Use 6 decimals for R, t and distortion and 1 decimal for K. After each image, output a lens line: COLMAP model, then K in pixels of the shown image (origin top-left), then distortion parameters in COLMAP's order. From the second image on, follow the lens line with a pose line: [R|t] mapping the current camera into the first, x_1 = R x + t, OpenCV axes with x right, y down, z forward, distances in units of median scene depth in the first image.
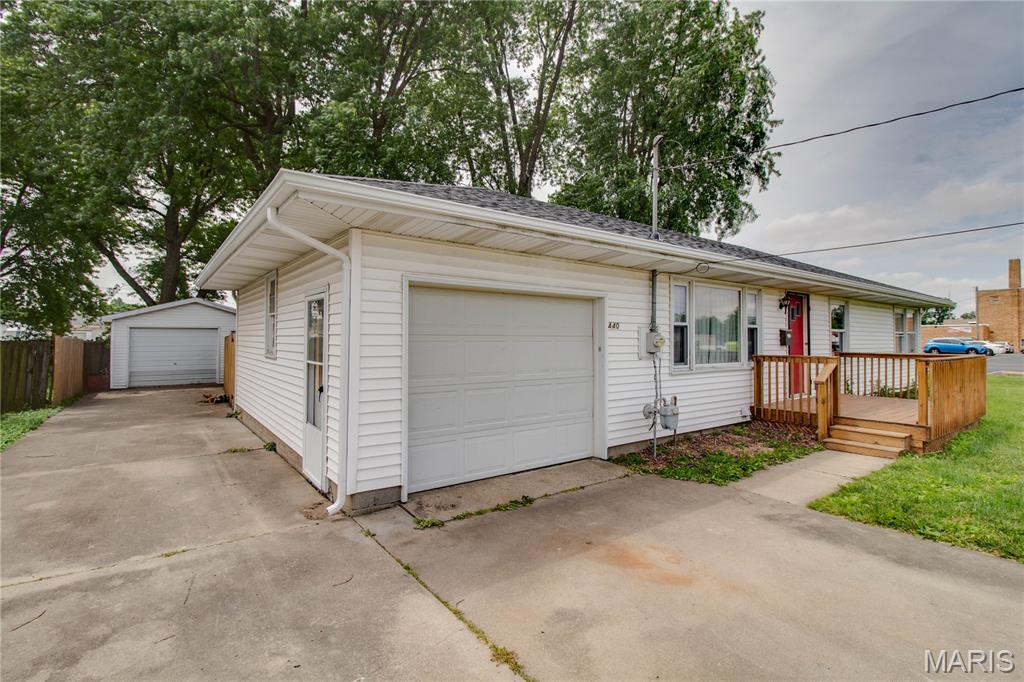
lens RADIAL K [[497.1, 0, 516.0], [0, 497.1, 329.6], [0, 0, 1]] dist [-0.005280, -0.010725]
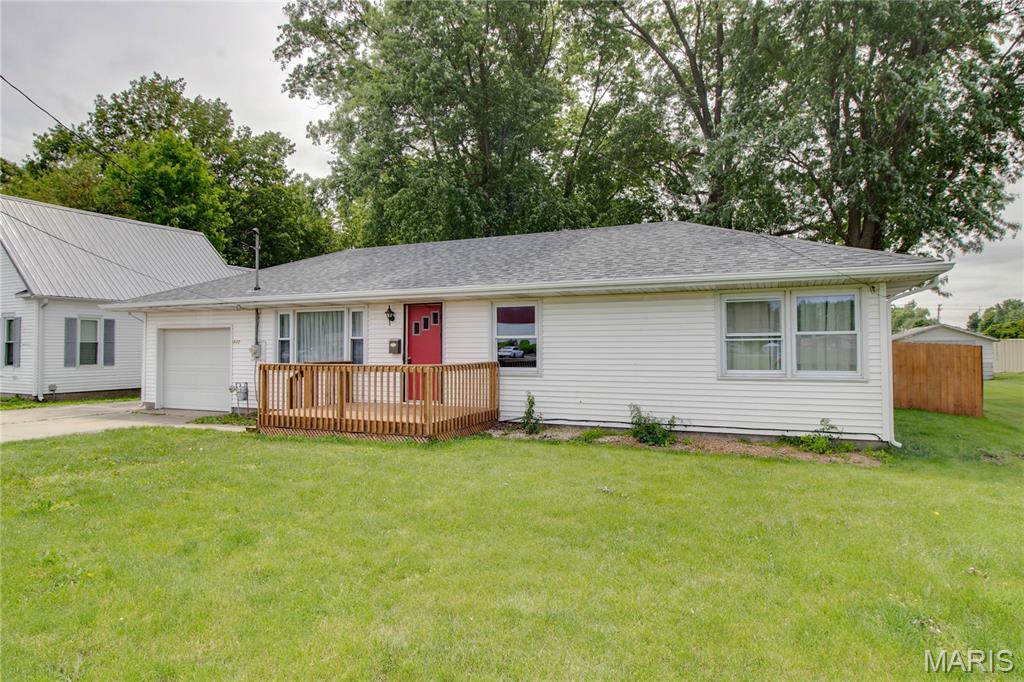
lens RADIAL K [[587.8, 0, 494.1], [0, 587.8, 346.9], [0, 0, 1]] dist [0.000643, -0.001087]
pose [[0.469886, -0.004661, -0.882715, 0.857158], [0.025017, 0.999655, 0.008039, 0.005514], [0.882372, -0.025861, 0.469841, 0.275693]]
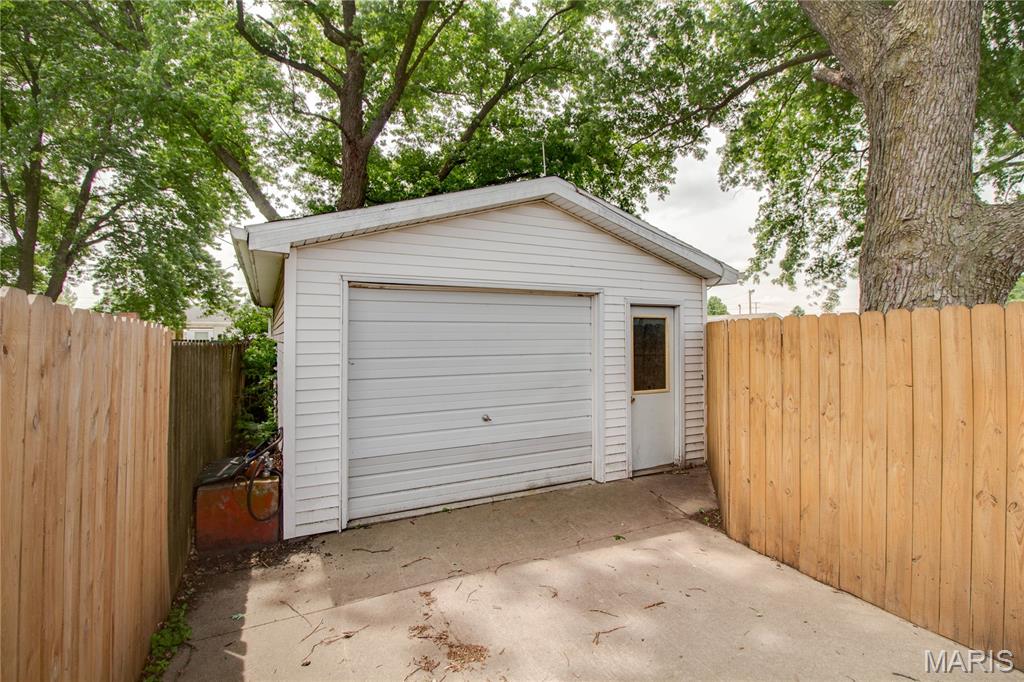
lens RADIAL K [[483.4, 0, 511.8], [0, 483.4, 333.0], [0, 0, 1]] dist [0.000613, -0.011185]
pose [[0.987670, -0.006398, -0.156418, -0.591669], [0.009098, 0.999822, 0.016556, 0.015965], [0.156284, -0.017775, 0.987552, 0.687877]]
